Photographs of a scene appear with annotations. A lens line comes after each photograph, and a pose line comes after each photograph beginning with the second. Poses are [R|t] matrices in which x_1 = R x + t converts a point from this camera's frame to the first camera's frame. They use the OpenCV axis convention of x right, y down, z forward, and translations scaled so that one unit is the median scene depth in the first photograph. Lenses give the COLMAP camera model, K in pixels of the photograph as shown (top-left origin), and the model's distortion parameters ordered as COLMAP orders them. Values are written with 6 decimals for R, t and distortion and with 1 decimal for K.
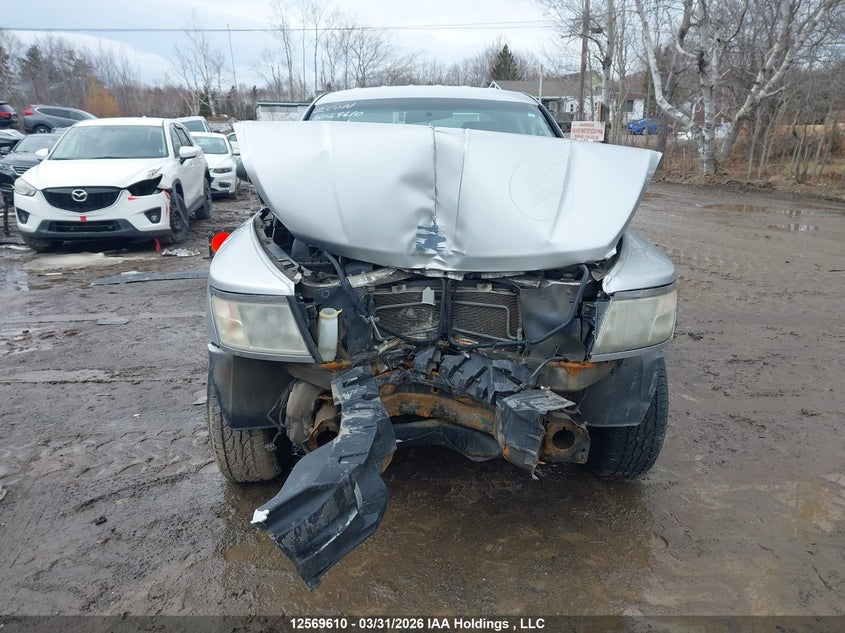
lens RADIAL K [[655.9, 0, 421.3], [0, 655.9, 316.7], [0, 0, 1]] dist [-0.002568, 0.006292]
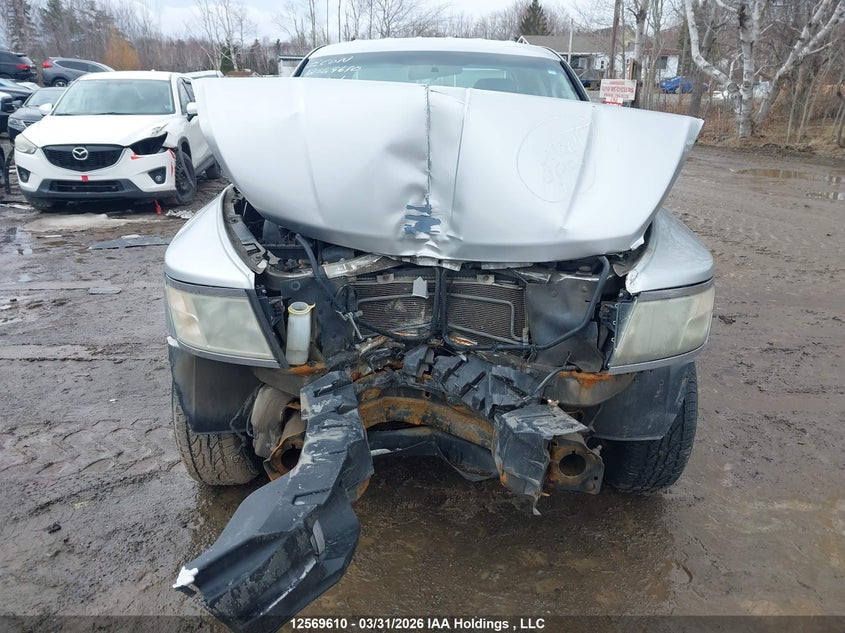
lens RADIAL K [[655.9, 0, 423.4], [0, 655.9, 315.9], [0, 0, 1]] dist [-0.002568, 0.006292]
pose [[0.999375, 0.019040, -0.029794, 0.036437], [-0.017241, 0.998077, 0.059541, -0.039840], [0.030871, -0.058990, 0.997781, 0.128100]]
